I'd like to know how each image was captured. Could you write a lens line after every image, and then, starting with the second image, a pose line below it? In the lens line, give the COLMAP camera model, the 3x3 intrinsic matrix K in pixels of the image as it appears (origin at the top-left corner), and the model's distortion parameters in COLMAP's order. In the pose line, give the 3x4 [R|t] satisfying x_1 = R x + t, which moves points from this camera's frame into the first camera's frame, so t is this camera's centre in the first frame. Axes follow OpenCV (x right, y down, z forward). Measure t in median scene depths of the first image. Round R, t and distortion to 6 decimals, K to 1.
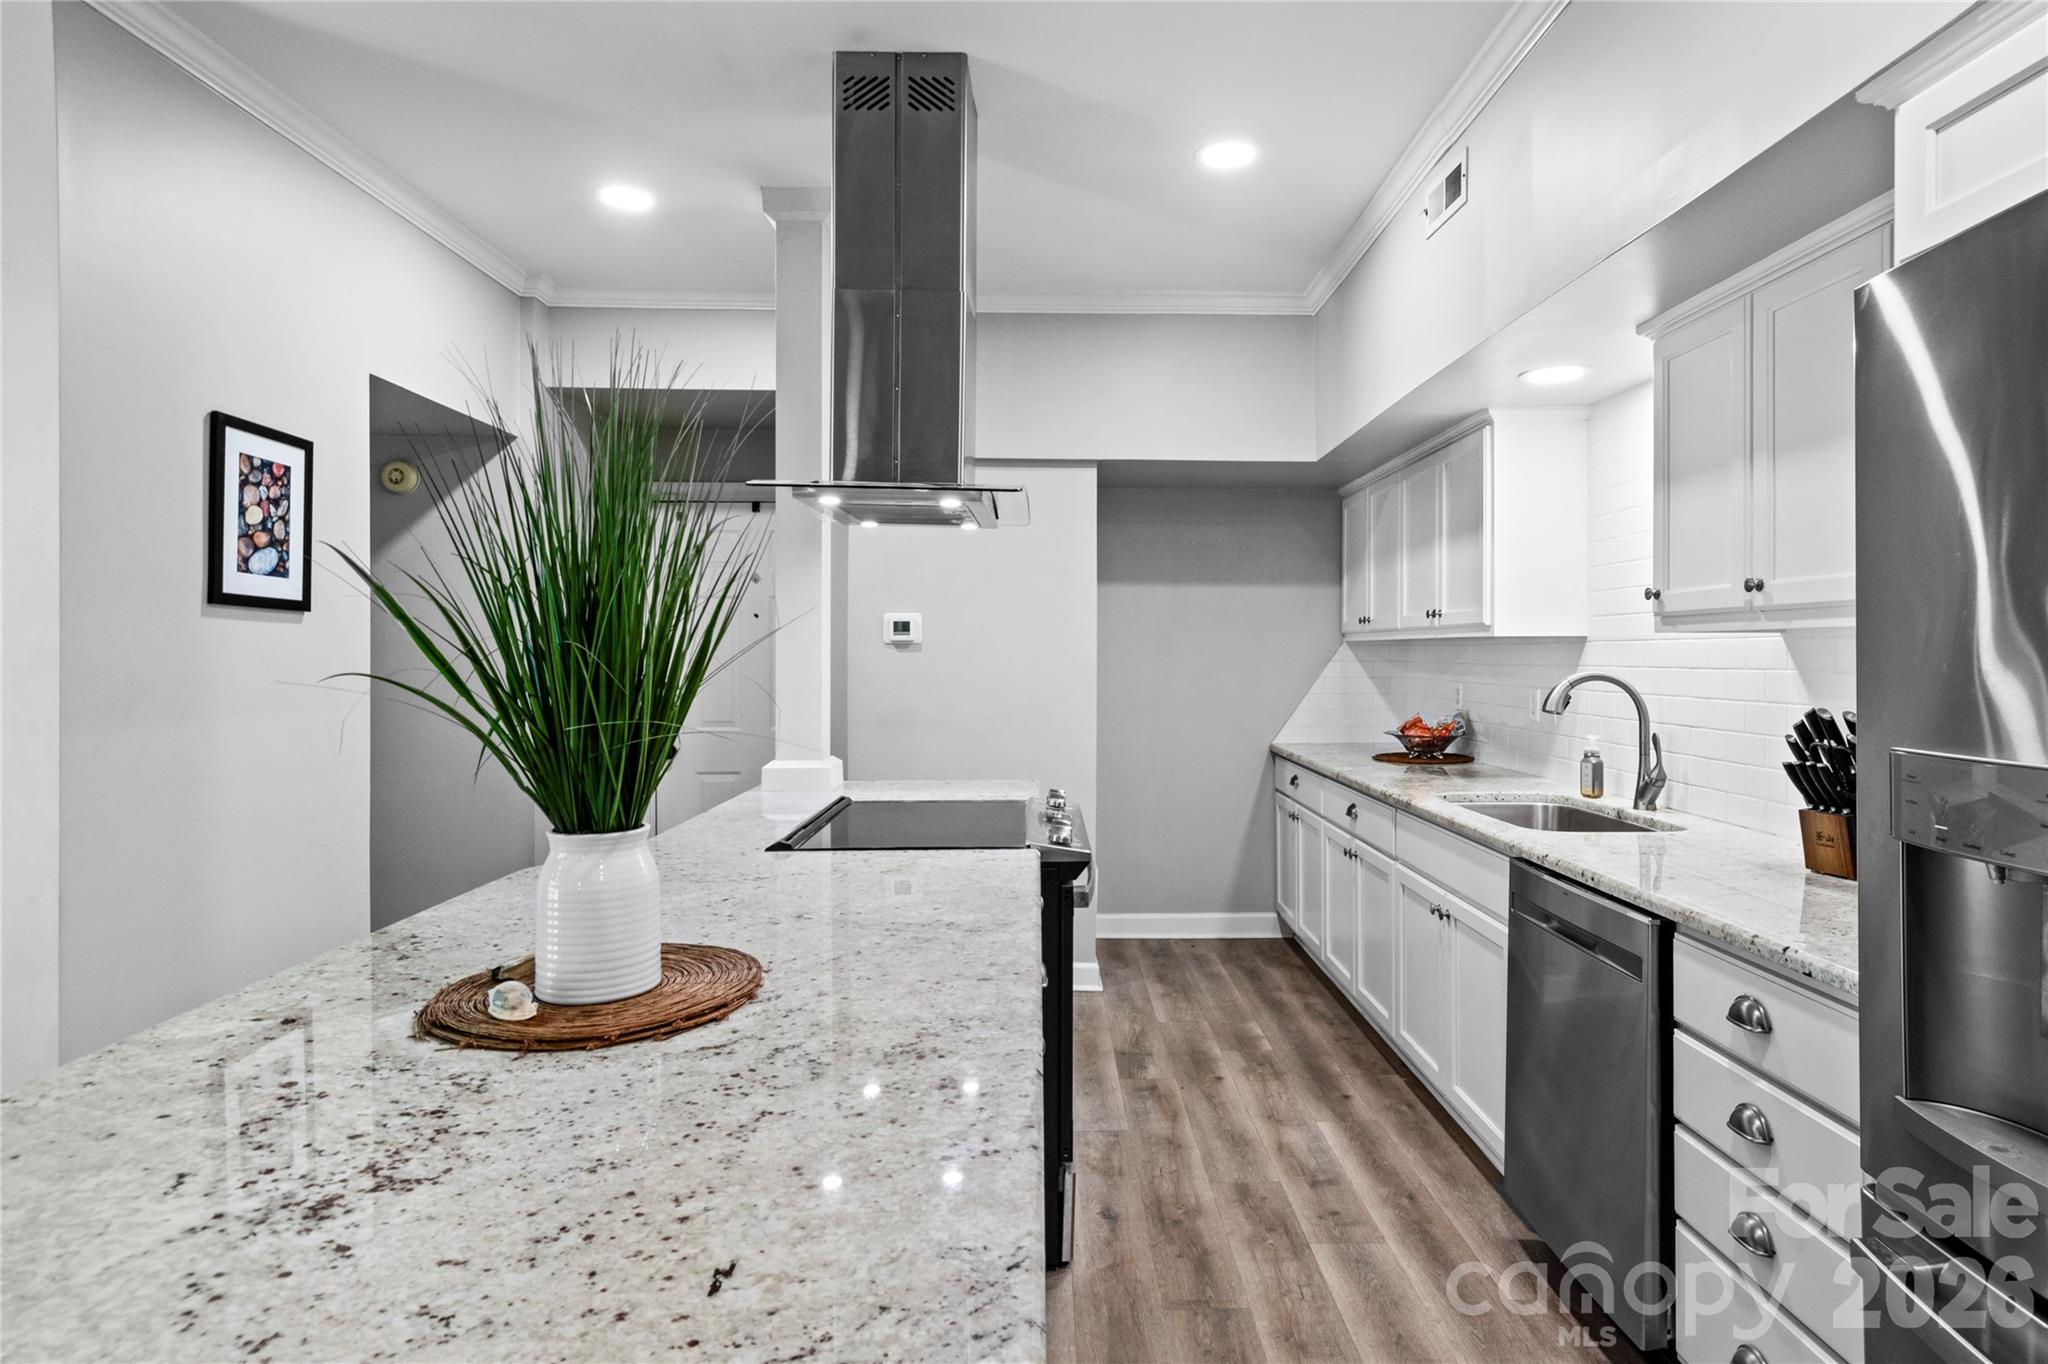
lens RADIAL K [[1103.0, 0, 1090.5], [0, 1103.0, 660.5], [0, 0, 1]] dist [-0.011248, -0.003098]
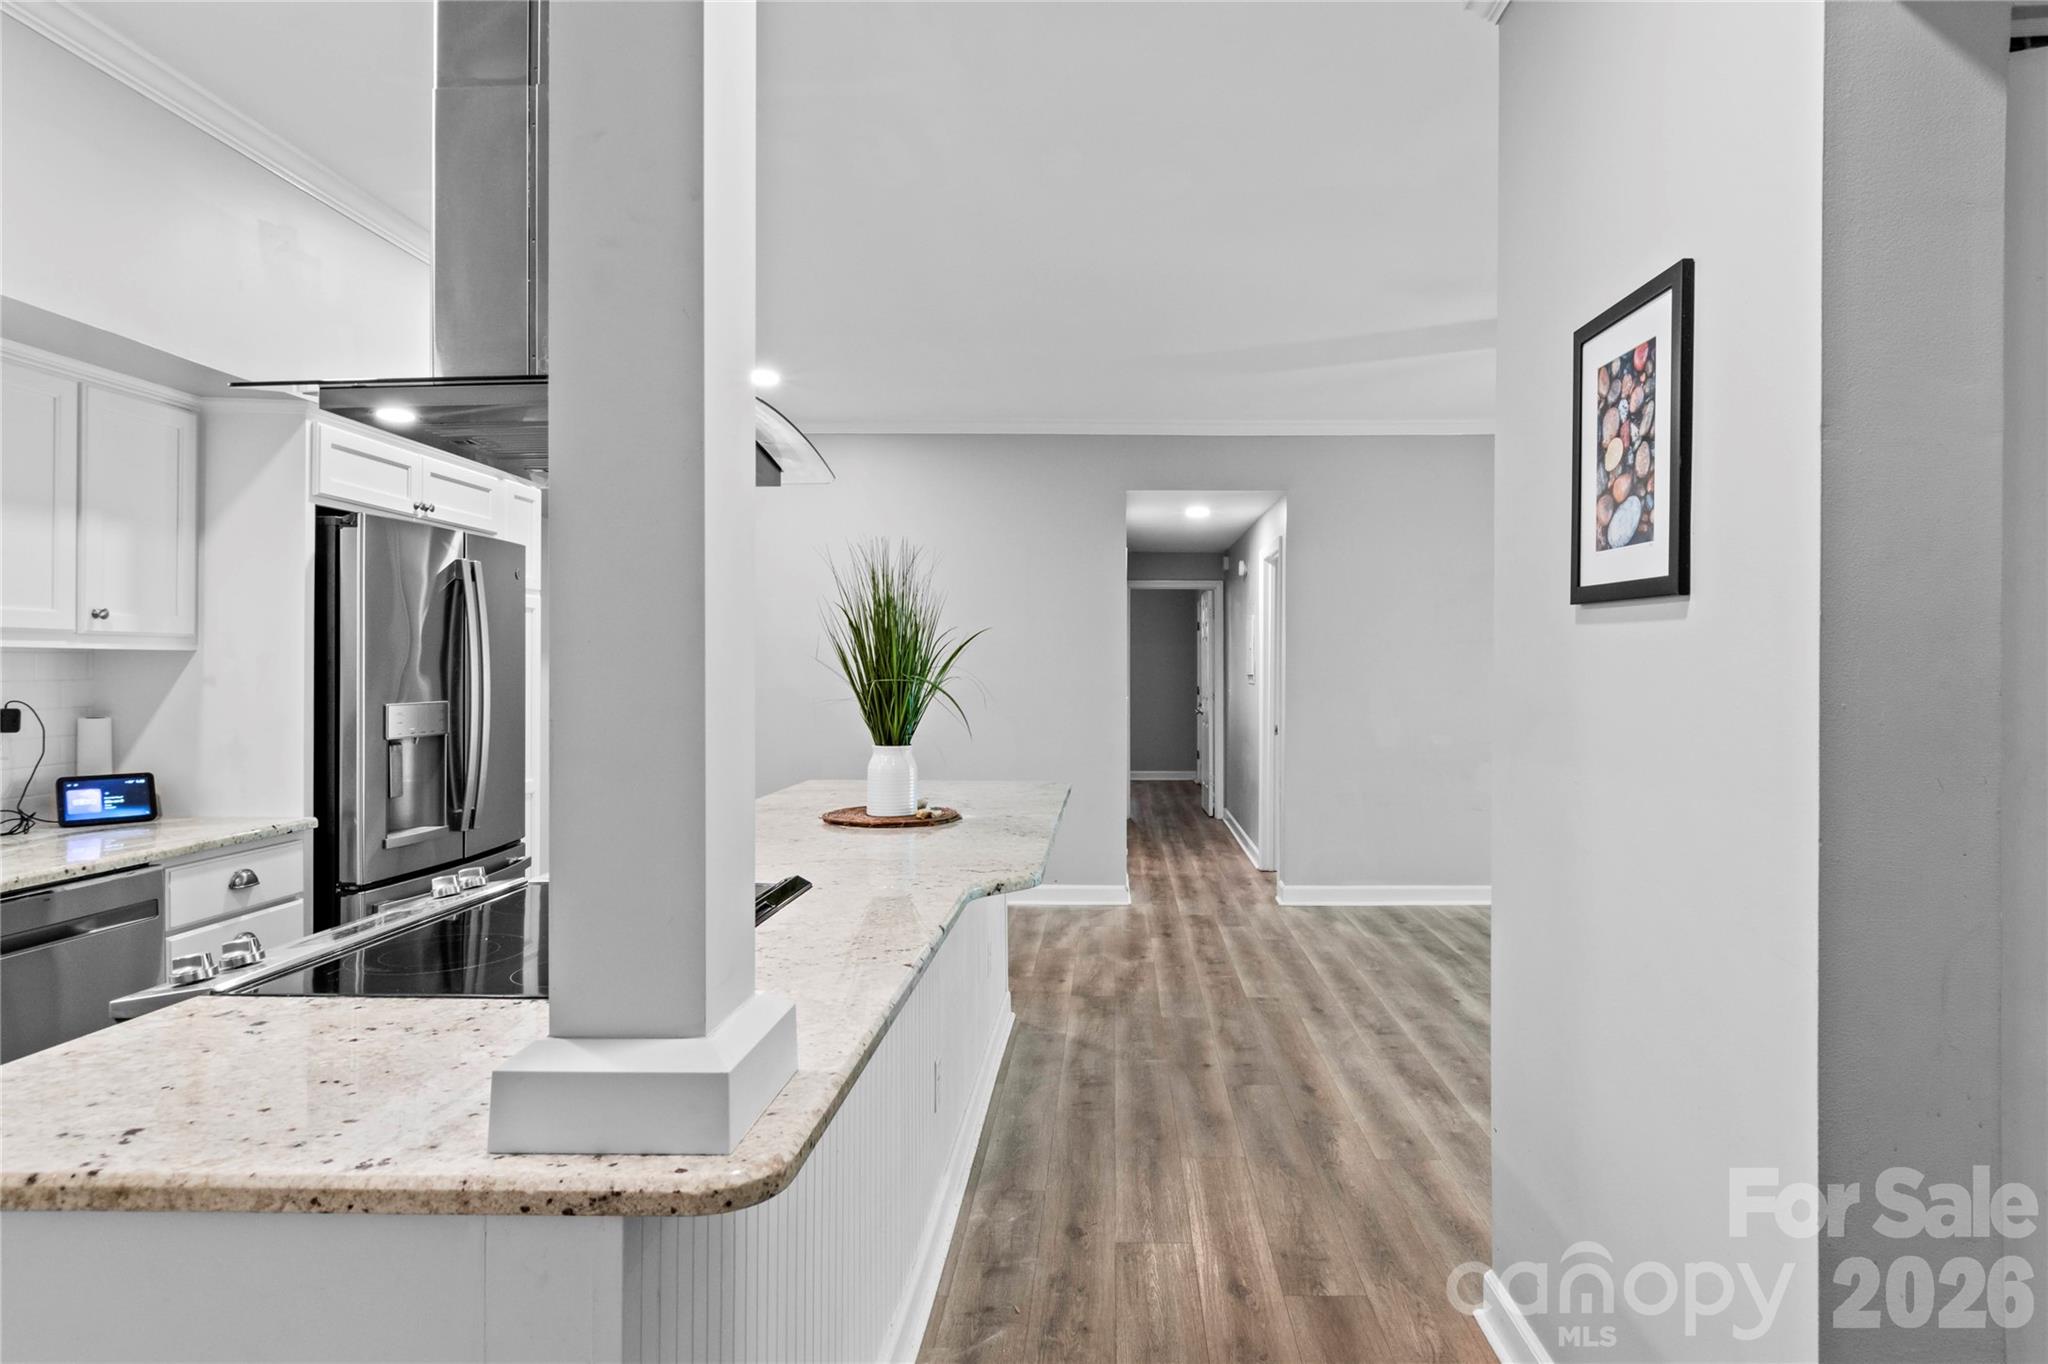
lens RADIAL K [[1098.7, 0, 1090.1], [0, 1098.7, 679.7], [0, 0, 1]] dist [-0.015562, -0.000280]
pose [[-0.998209, -0.006320, 0.059487, -0.380111], [-0.005371, 0.999856, 0.016097, -0.009409], [-0.059580, 0.015749, -0.998099, 1.239312]]
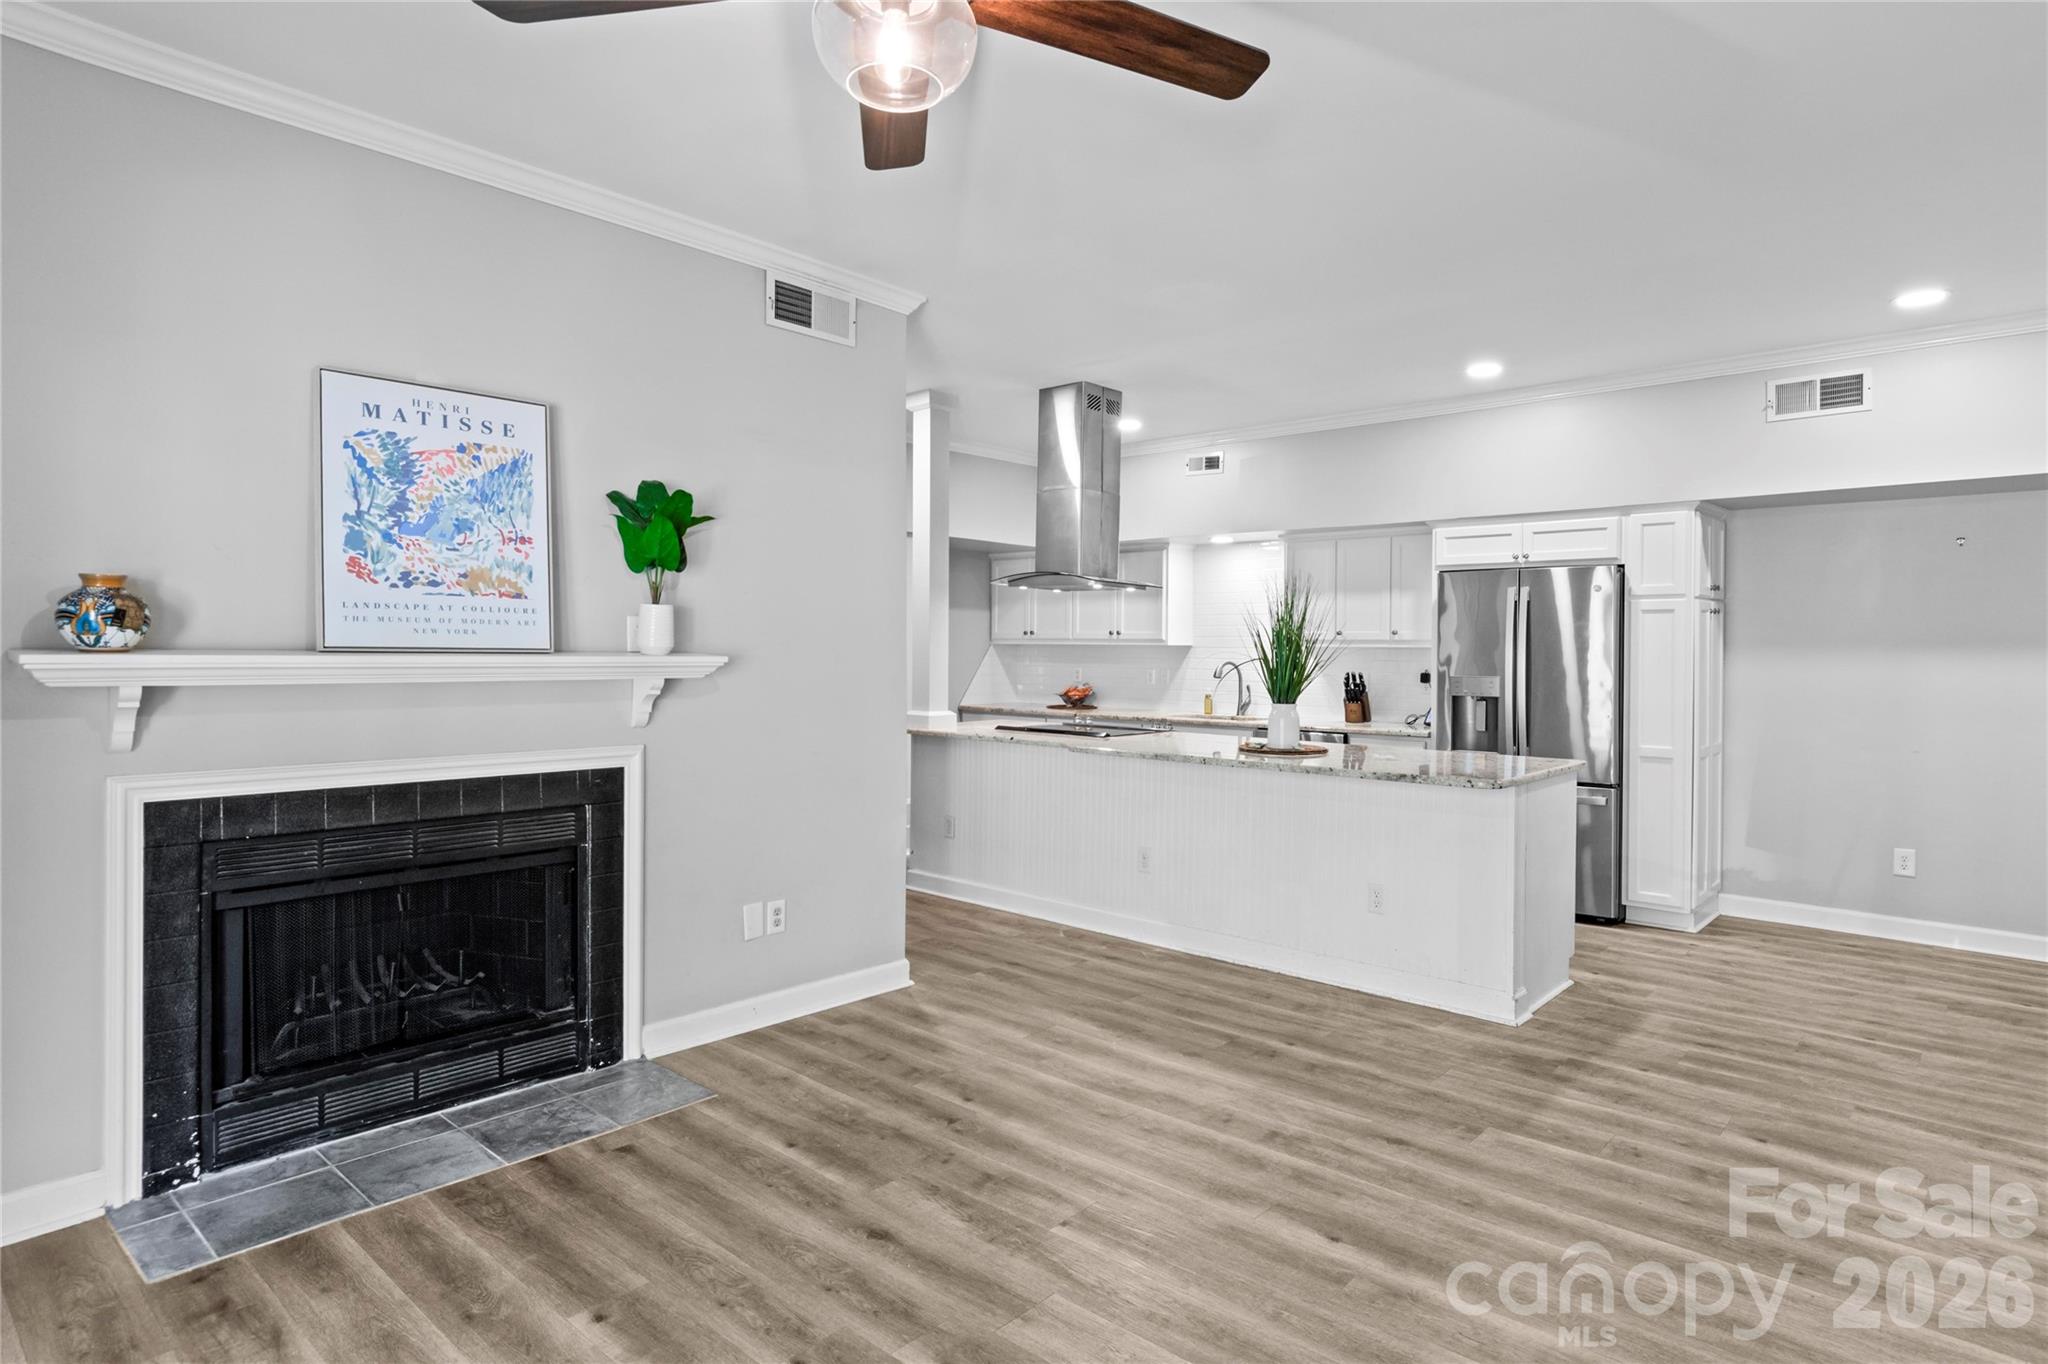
lens RADIAL K [[1103.0, 0, 1090.5], [0, 1103.0, 660.5], [0, 0, 1]] dist [-0.011248, -0.003098]
pose [[0.673895, -0.002136, 0.738824, -1.337429], [-0.001973, 0.999987, 0.004691, -0.000604], [-0.738825, -0.004619, 0.673882, -0.361052]]
